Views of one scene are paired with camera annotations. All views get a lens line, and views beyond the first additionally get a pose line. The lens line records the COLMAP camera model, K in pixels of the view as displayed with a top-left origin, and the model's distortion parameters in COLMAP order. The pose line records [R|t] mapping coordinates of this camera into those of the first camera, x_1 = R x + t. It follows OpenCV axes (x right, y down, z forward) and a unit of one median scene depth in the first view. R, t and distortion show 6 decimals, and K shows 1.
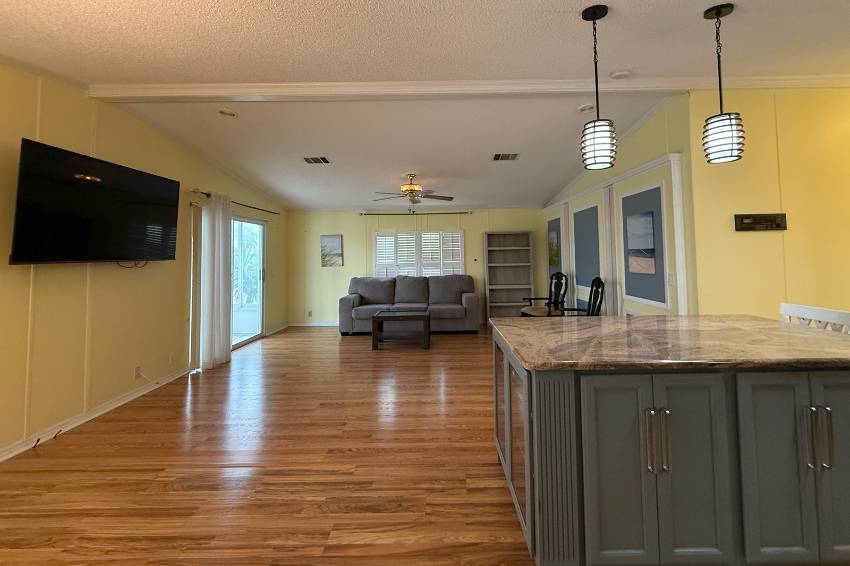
lens RADIAL K [[344.8, 0, 424.4], [0, 344.8, 259.2], [0, 0, 1]] dist [0.000171, -0.000020]
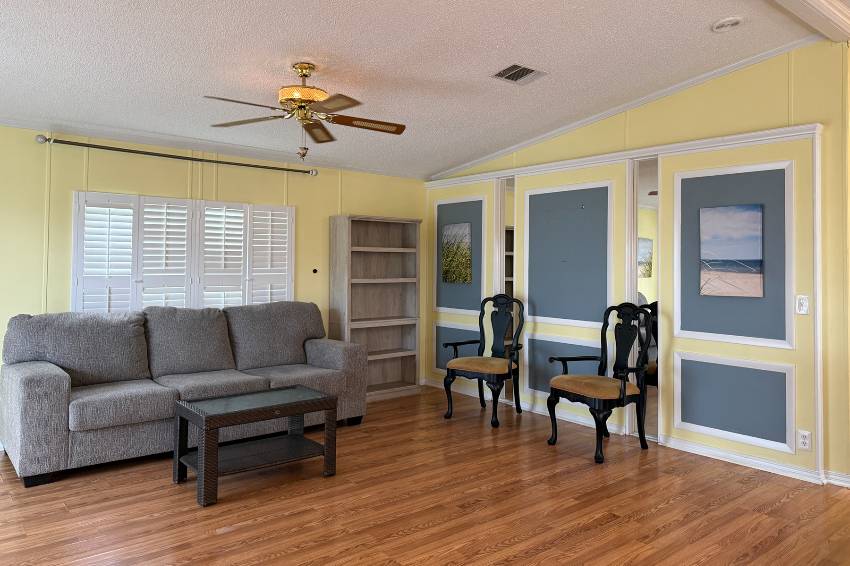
lens RADIAL K [[599.7, 0, 425.6], [0, 599.7, 281.8], [0, 0, 1]] dist [0.013751, 0.000175]
pose [[0.759916, 0.003371, 0.650013, -0.302602], [-0.015893, 0.999784, 0.013396, 0.003548], [-0.649827, -0.020511, 0.759805, 0.269838]]
